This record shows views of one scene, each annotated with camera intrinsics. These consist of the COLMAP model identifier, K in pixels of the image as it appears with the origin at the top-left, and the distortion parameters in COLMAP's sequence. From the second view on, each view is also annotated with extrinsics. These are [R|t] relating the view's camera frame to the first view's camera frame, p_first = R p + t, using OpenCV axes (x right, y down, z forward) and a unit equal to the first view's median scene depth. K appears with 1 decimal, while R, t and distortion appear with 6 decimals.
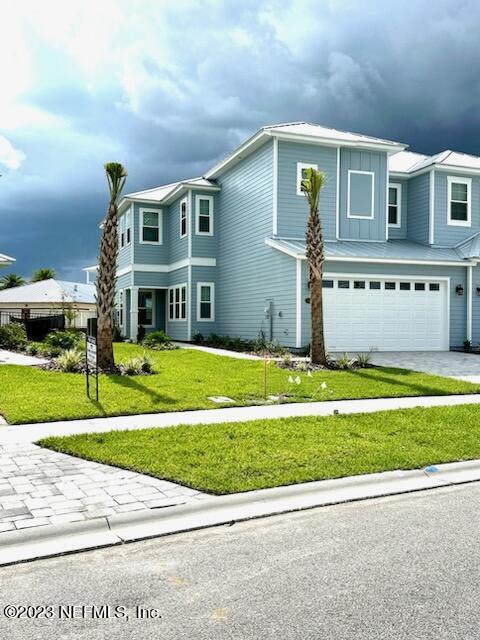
lens RADIAL K [[588.0, 0, 236.7], [0, 588.0, 321.5], [0, 0, 1]] dist [0.043742, 0.000000]
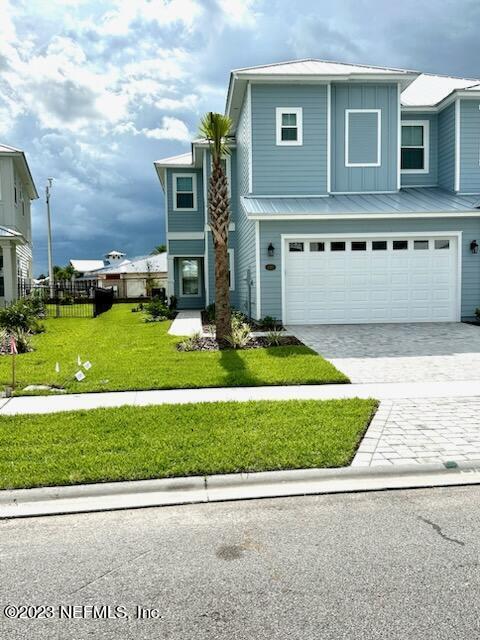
lens RADIAL K [[588.0, 0, 240.5], [0, 588.0, 322.0], [0, 0, 1]] dist [0.043742, 0.000000]
pose [[0.957725, -0.005390, -0.287636, 0.294213], [0.023061, 0.998046, 0.058080, -0.004885], [0.286761, -0.062257, 0.955977, 0.126448]]
